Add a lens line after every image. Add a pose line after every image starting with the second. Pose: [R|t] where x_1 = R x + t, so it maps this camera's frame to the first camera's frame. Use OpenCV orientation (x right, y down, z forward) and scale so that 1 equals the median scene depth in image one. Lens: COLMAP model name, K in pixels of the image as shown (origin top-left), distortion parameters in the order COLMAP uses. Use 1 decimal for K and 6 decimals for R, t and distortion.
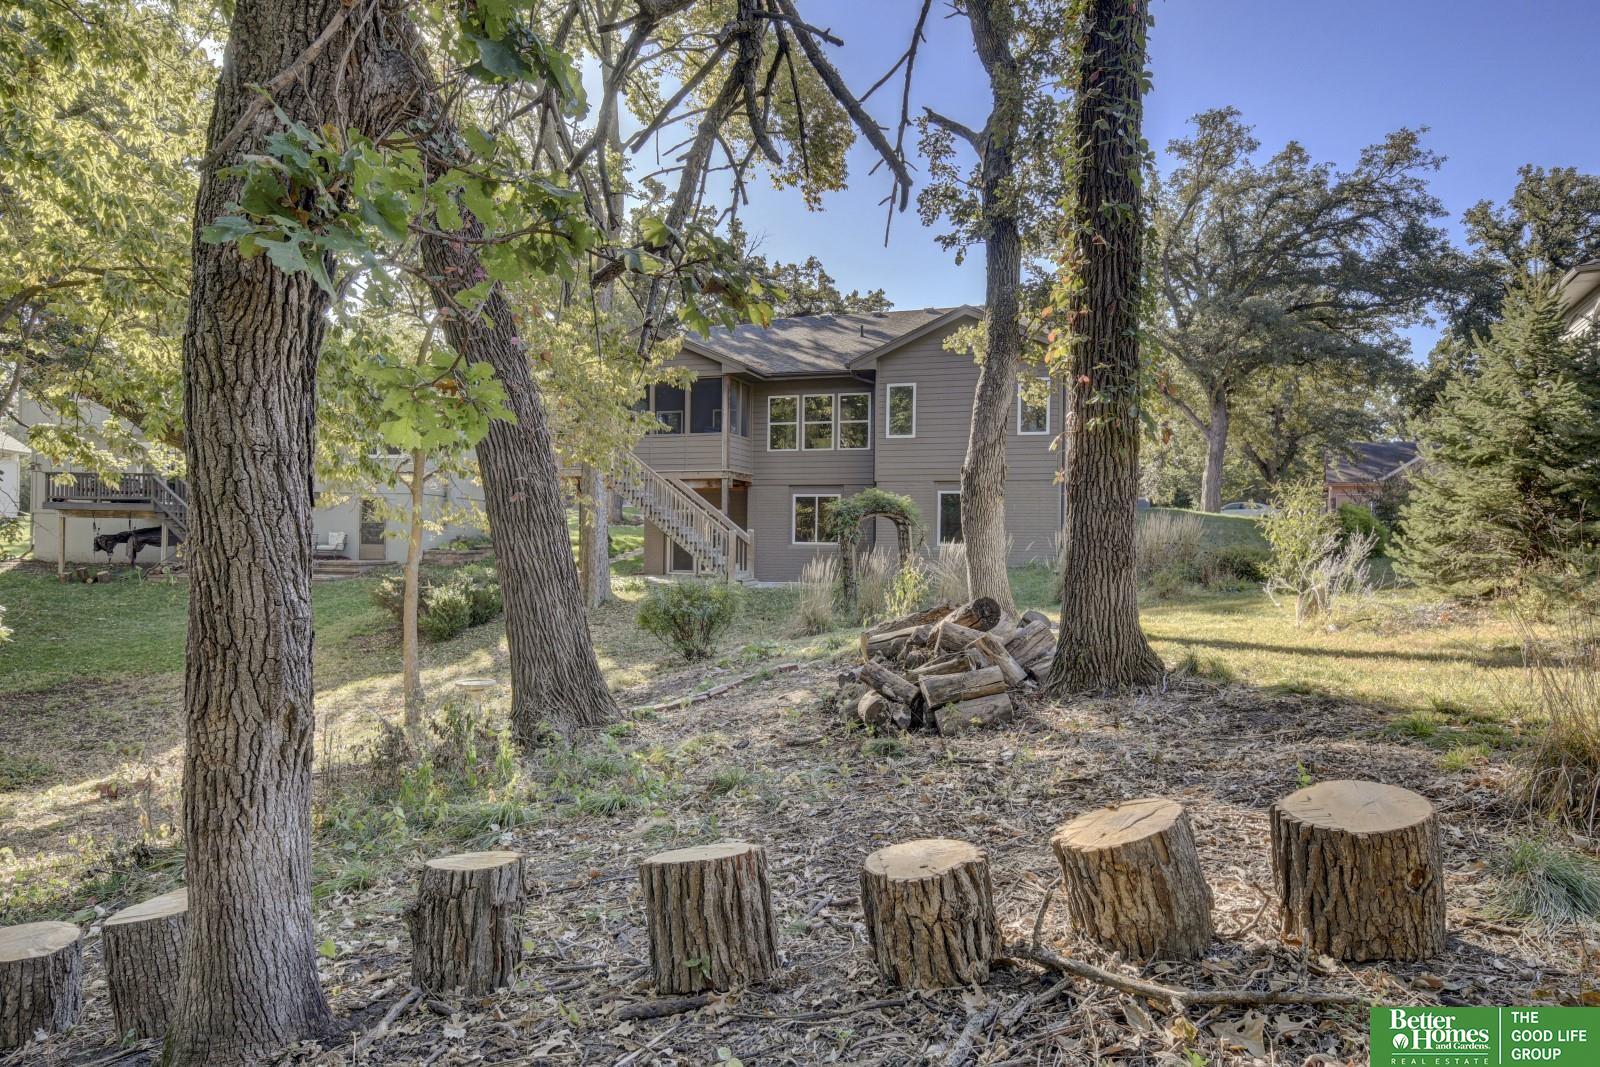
lens RADIAL K [[963.6, 0, 800.0], [0, 963.6, 533.5], [0, 0, 1]] dist [-0.001519, -0.000342]
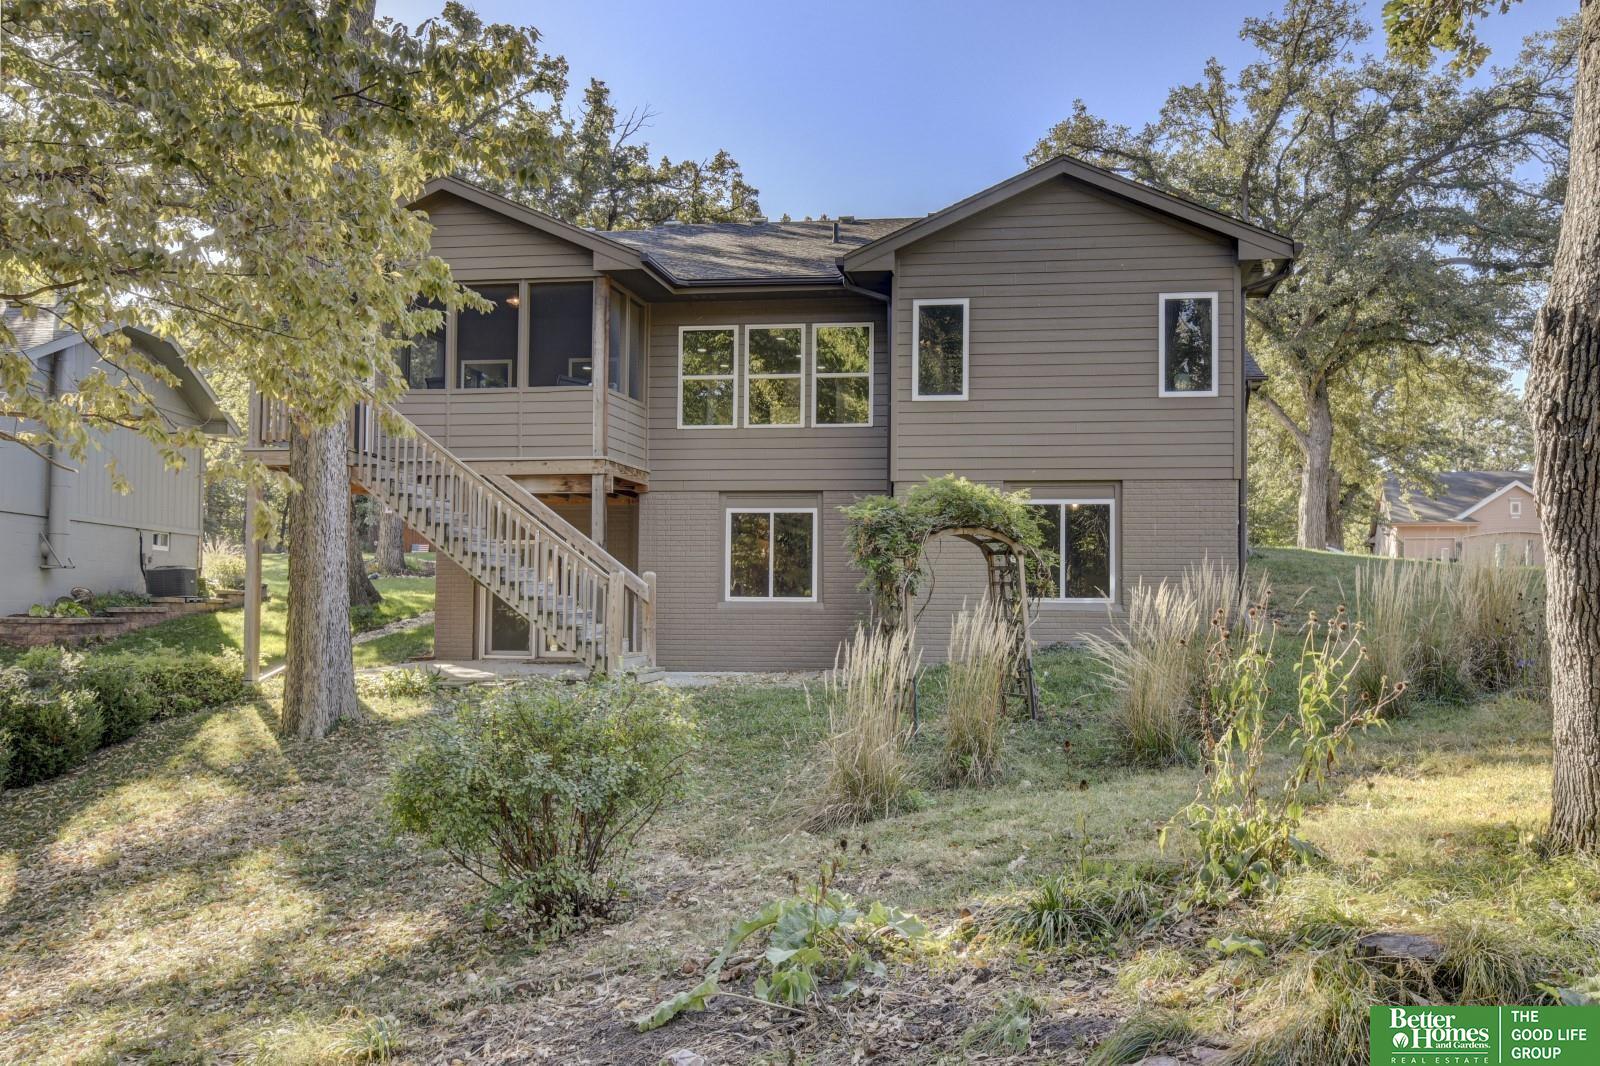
lens RADIAL K [[1212.8, 0, 910.3], [0, 1212.8, 556.8], [0, 0, 1]] dist [0.001418, 0.000699]
pose [[0.979135, 0.003306, 0.203186, -0.044519], [0.003121, 0.999505, -0.031302, 0.007932], [-0.203188, 0.031283, 0.978640, 0.319381]]
